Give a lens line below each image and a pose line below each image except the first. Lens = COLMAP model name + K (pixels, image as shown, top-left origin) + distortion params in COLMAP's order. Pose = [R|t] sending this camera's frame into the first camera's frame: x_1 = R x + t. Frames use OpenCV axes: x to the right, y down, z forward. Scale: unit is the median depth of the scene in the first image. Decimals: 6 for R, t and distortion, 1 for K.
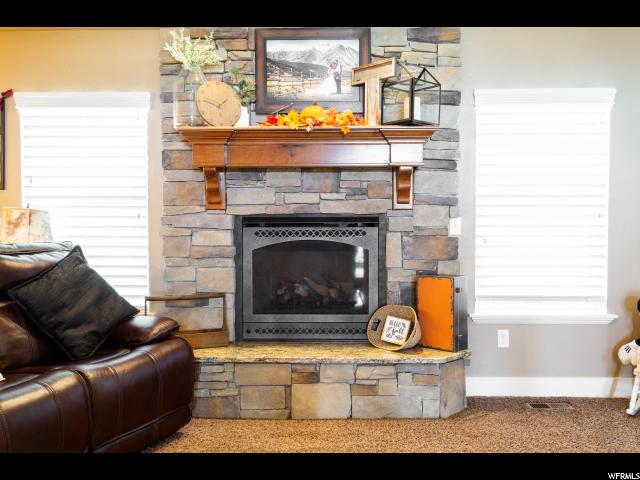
lens RADIAL K [[564.9, 0, 322.3], [0, 564.9, 240.5], [0, 0, 1]] dist [-0.002515, 0.016090]
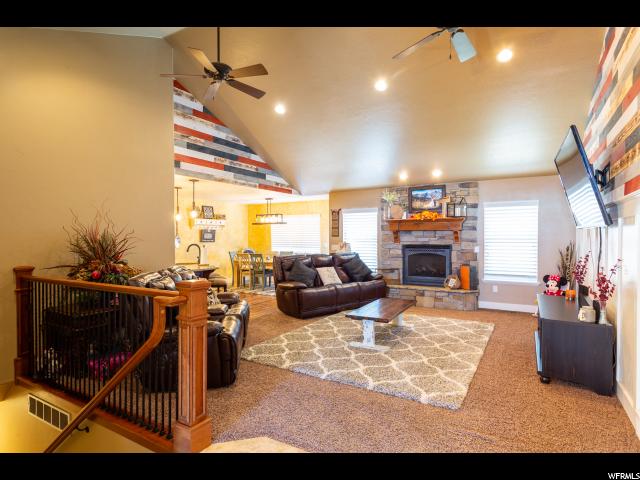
lens RADIAL K [[359.7, 0, 318.6], [0, 359.7, 237.3], [0, 0, 1]] dist [0.001947, 0.000277]
pose [[0.867881, -0.001006, -0.496772, 0.456538], [-0.010580, 0.999734, -0.020508, -0.040005], [0.496660, 0.023055, 0.867639, -1.039131]]
